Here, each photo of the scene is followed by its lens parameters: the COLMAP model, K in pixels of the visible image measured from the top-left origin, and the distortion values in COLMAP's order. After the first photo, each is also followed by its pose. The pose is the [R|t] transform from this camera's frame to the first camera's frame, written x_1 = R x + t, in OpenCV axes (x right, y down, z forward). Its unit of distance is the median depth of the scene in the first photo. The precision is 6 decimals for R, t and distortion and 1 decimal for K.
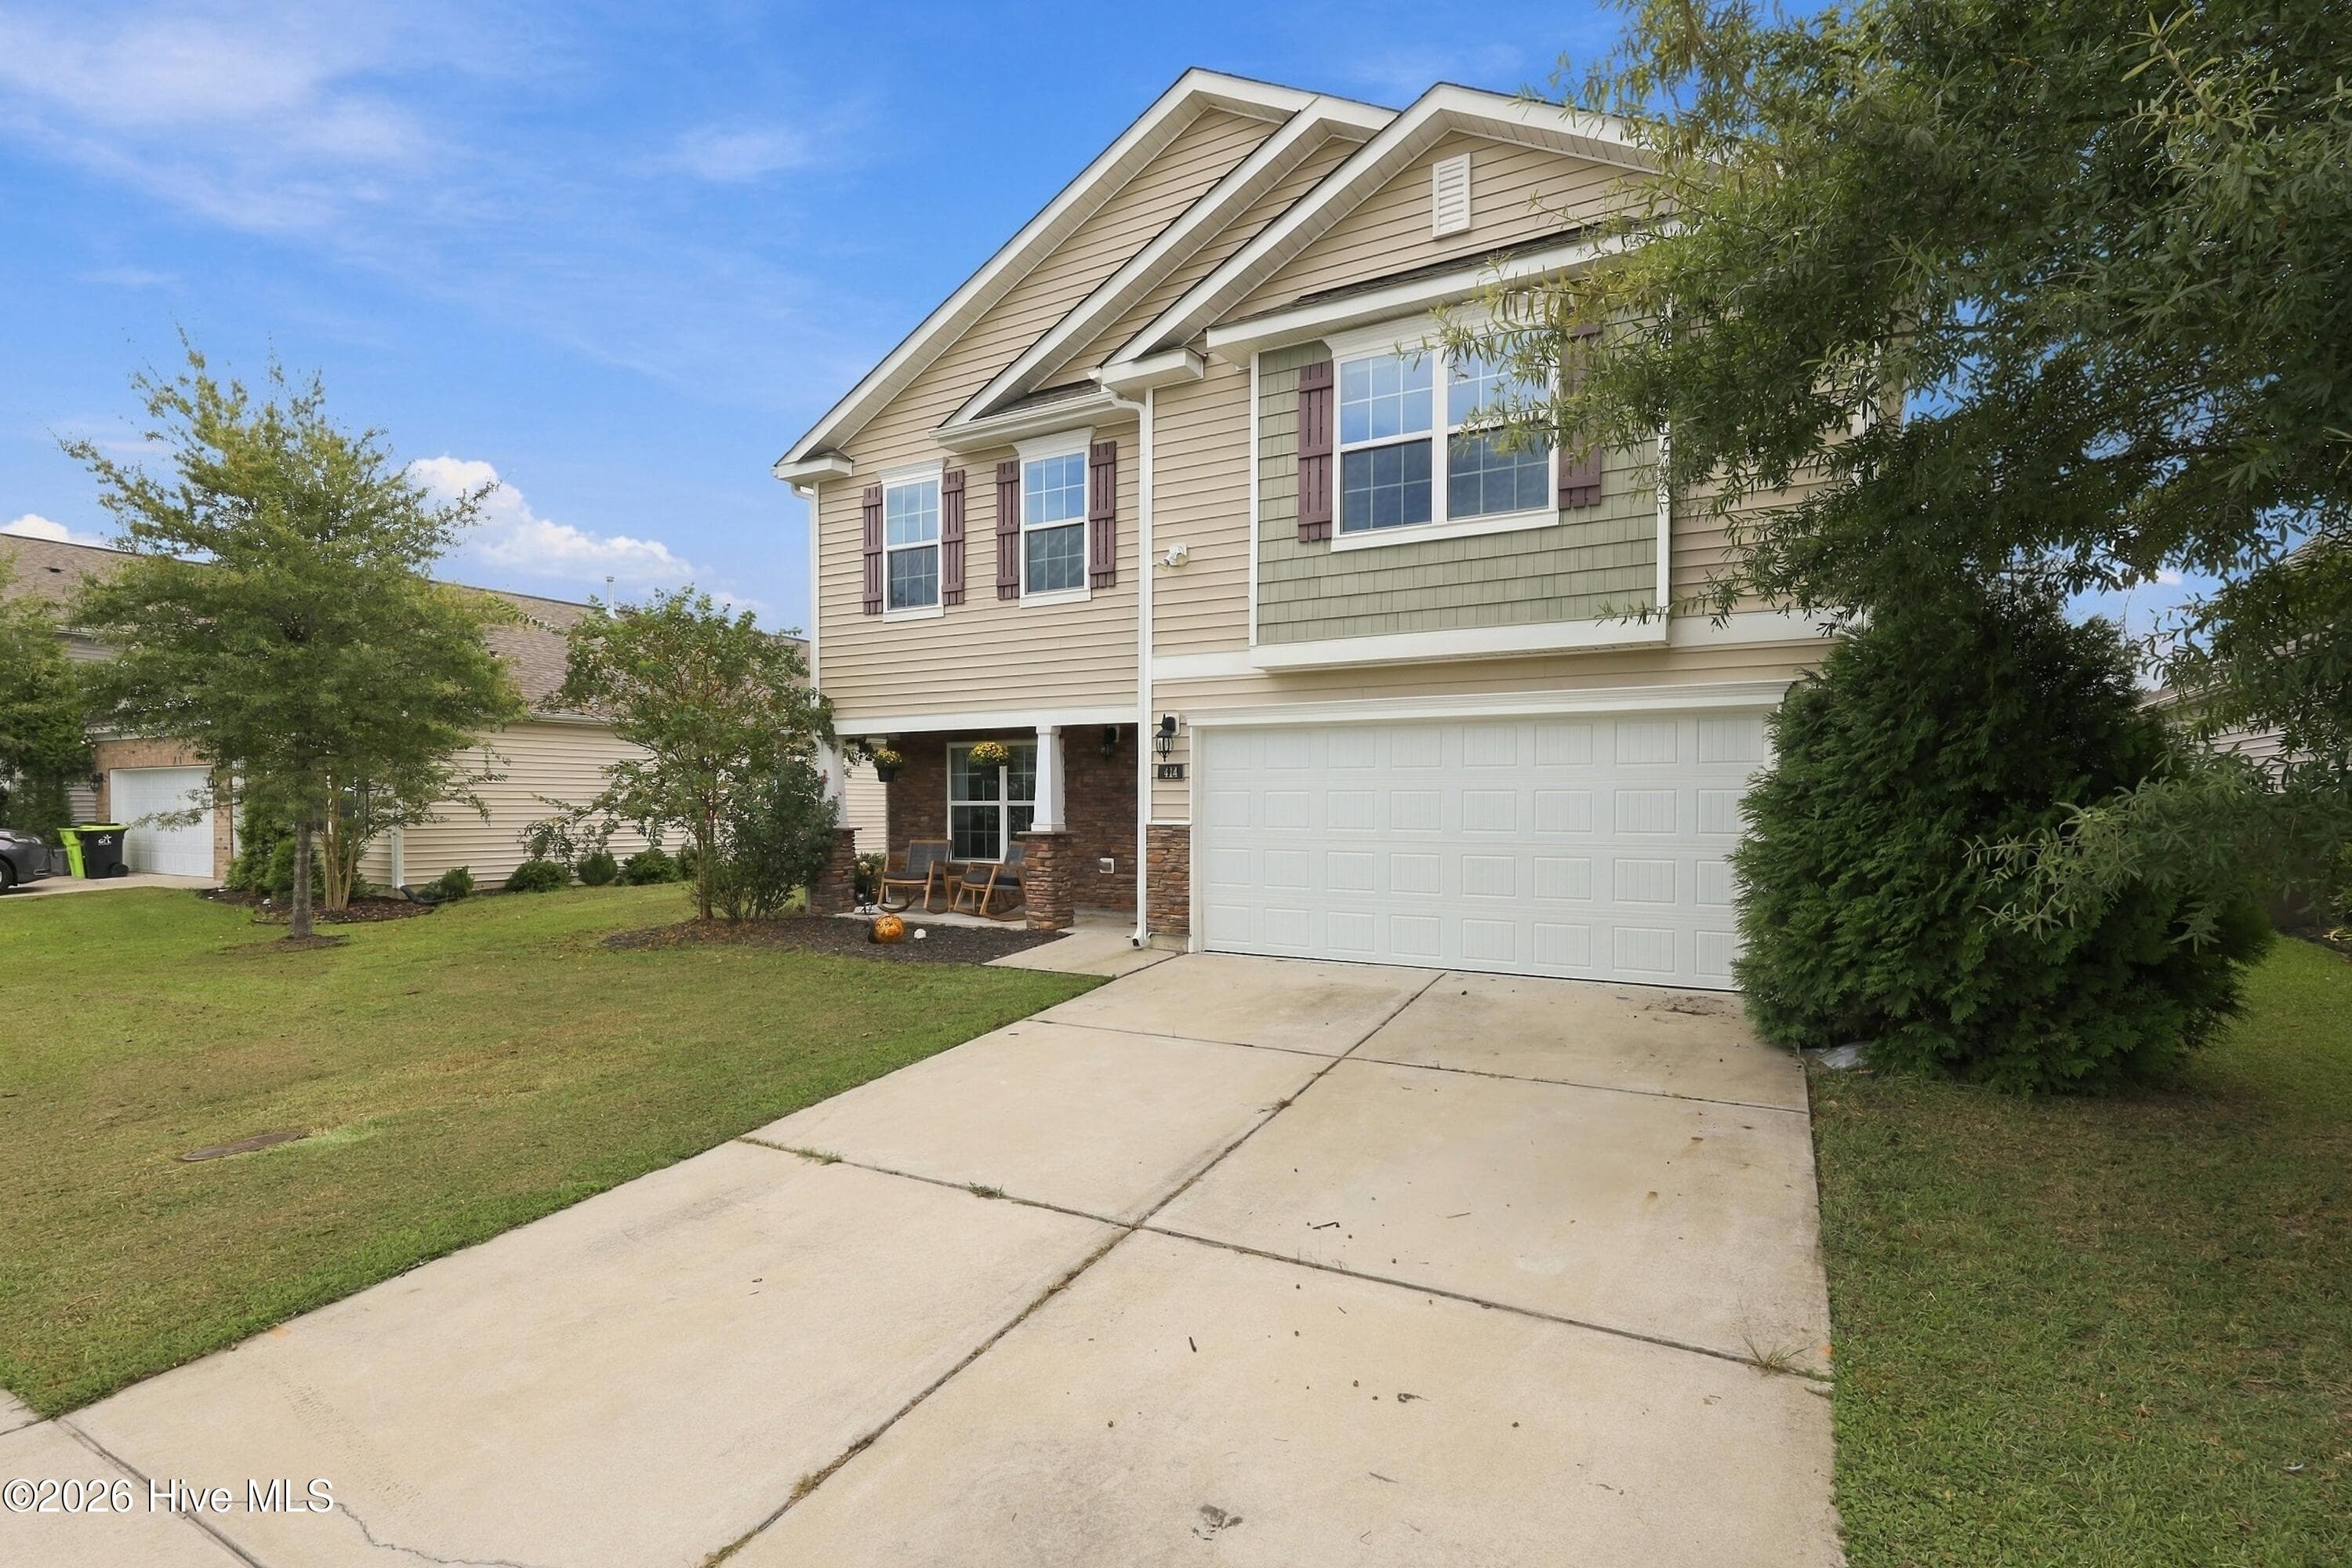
lens RADIAL K [[1128.4, 0, 1177.2], [0, 1128.4, 824.5], [0, 0, 1]] dist [0.010582, 0.000125]
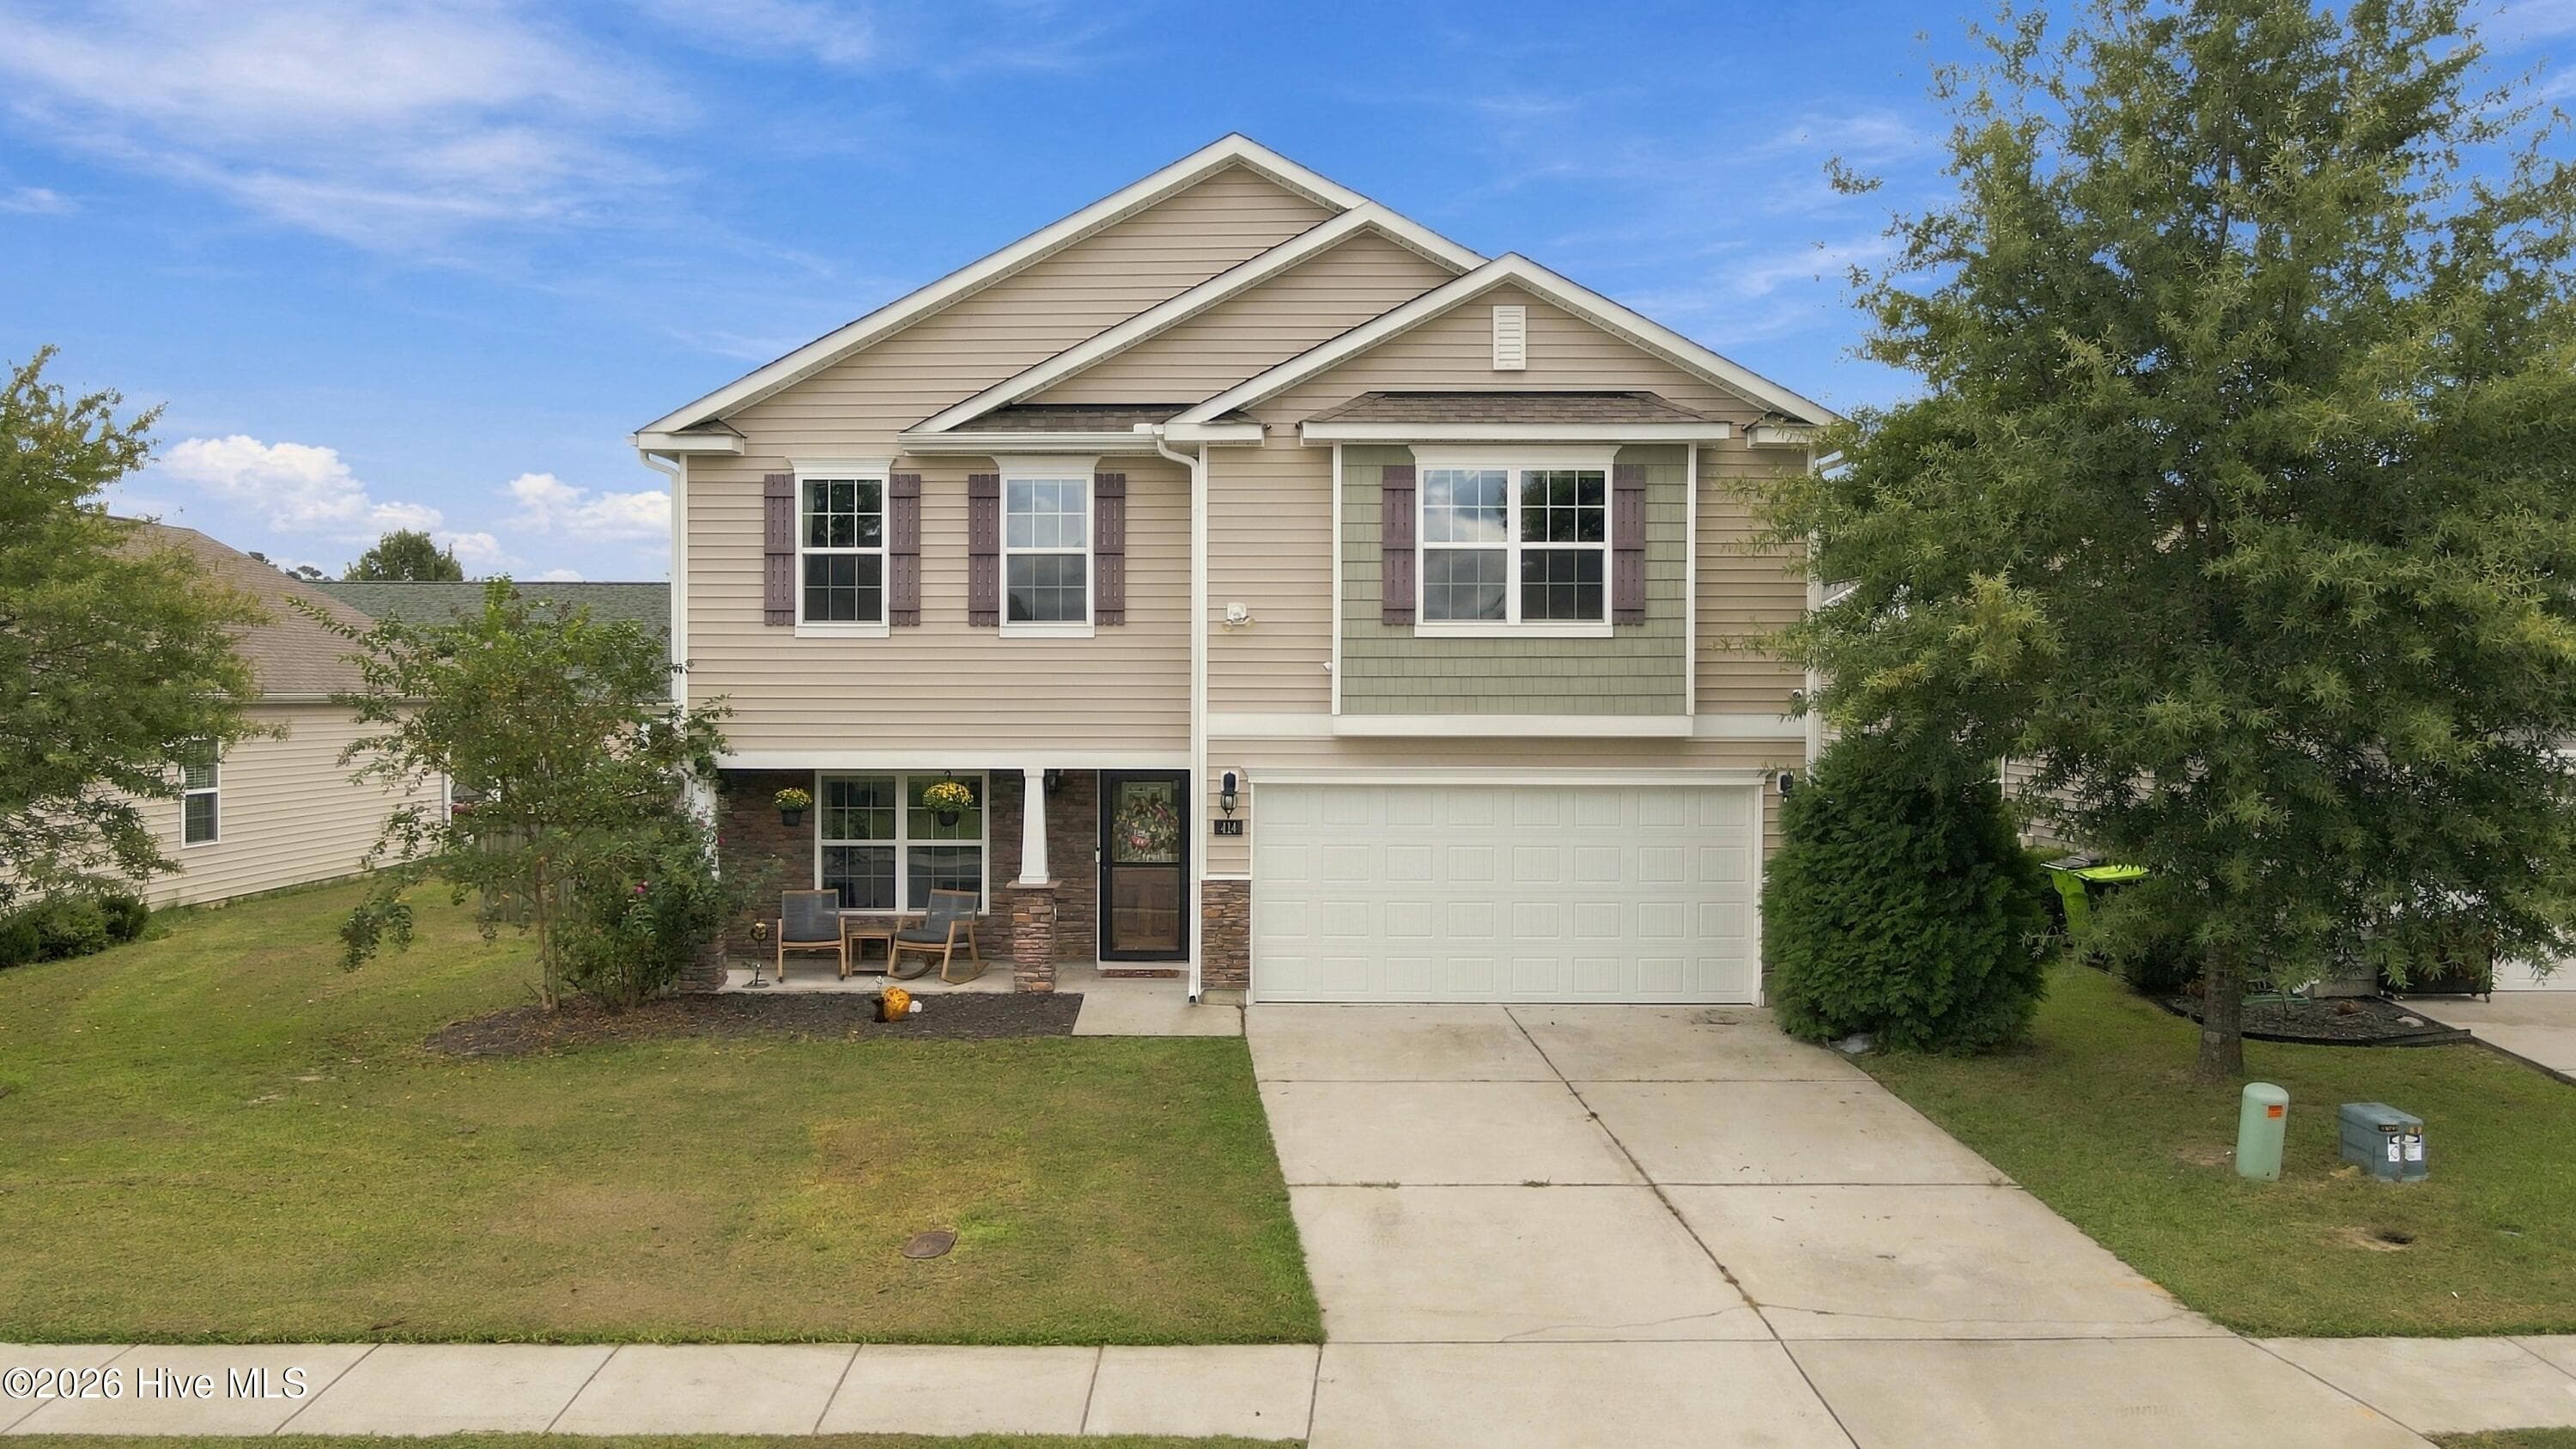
lens RADIAL K [[1898.1, 0, 1248.2], [0, 1898.1, 721.7], [0, 0, 1]] dist [0.001785, 0.001450]
pose [[0.871345, -0.009054, 0.490587, -0.820917], [0.009291, 0.999955, 0.001953, -0.144106], [-0.490582, 0.002856, 0.871390, -0.488203]]
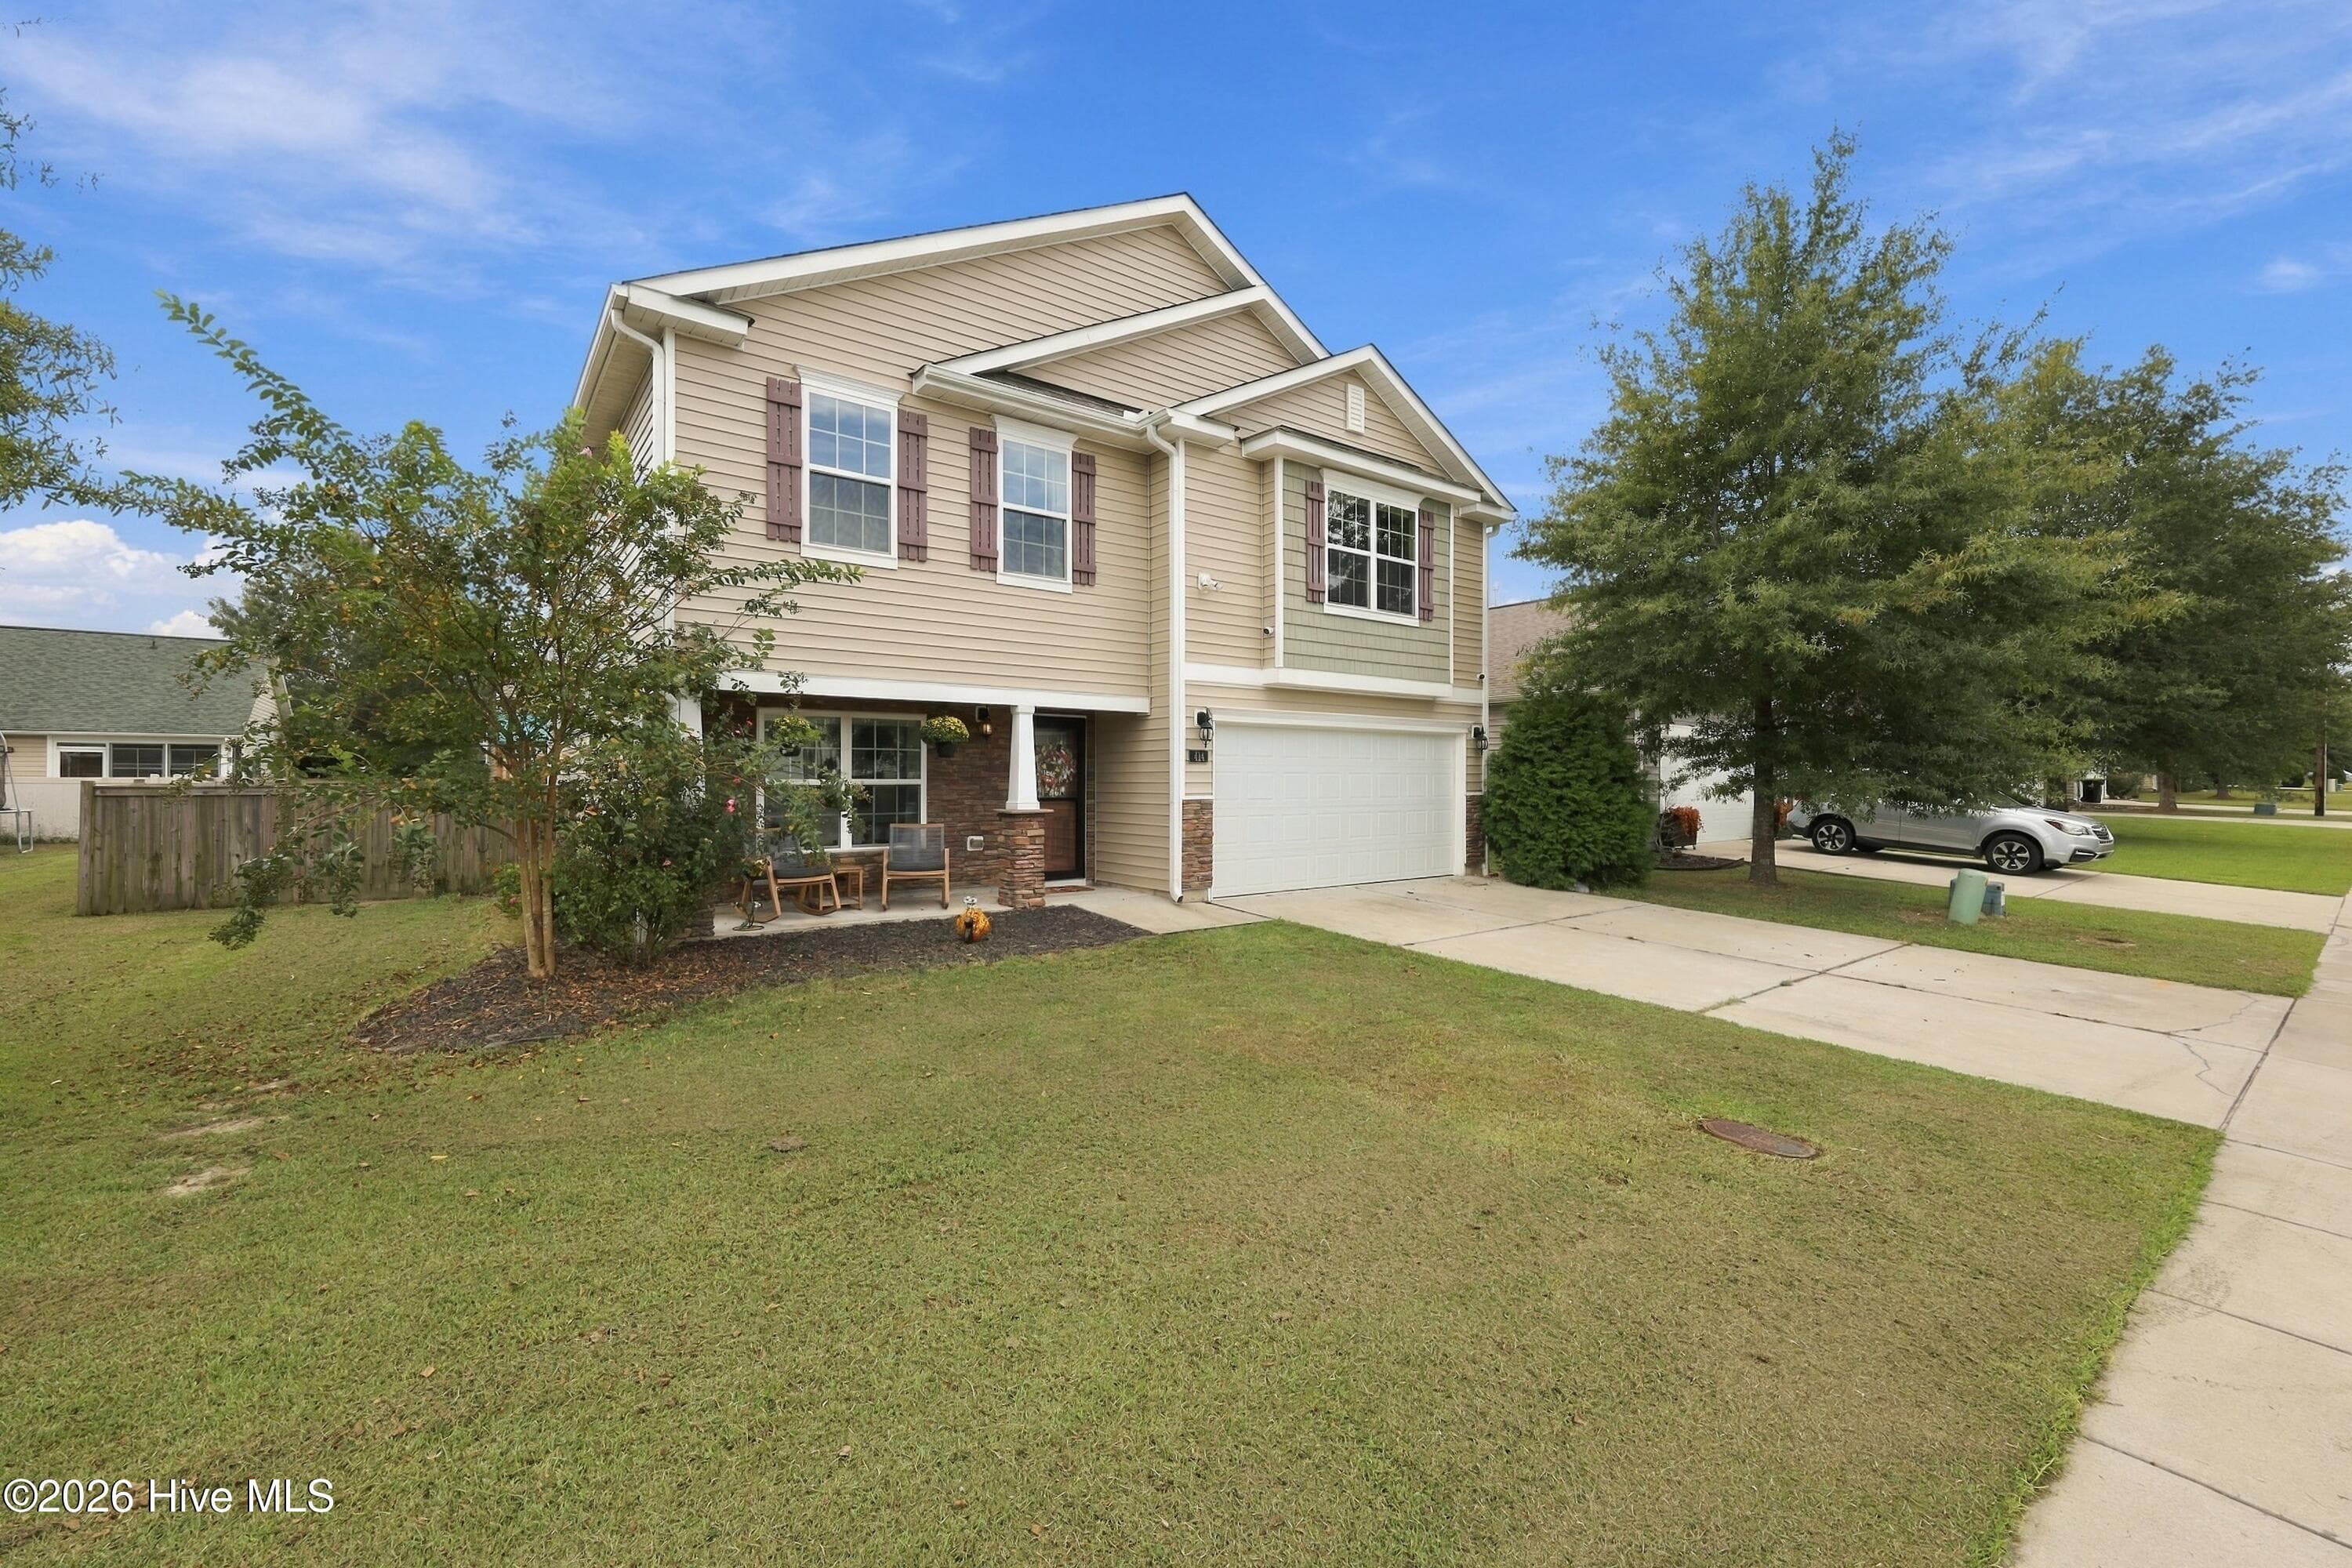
lens RADIAL K [[968.2, 0, 1176.0], [0, 968.2, 784.0], [0, 0, 1]] dist [-0.000781, -0.000138]
pose [[0.376978, -0.004193, 0.926213, -0.990039], [0.018196, 0.999830, -0.002880, -0.013926], [-0.926044, 0.017939, 0.376990, 0.624221]]
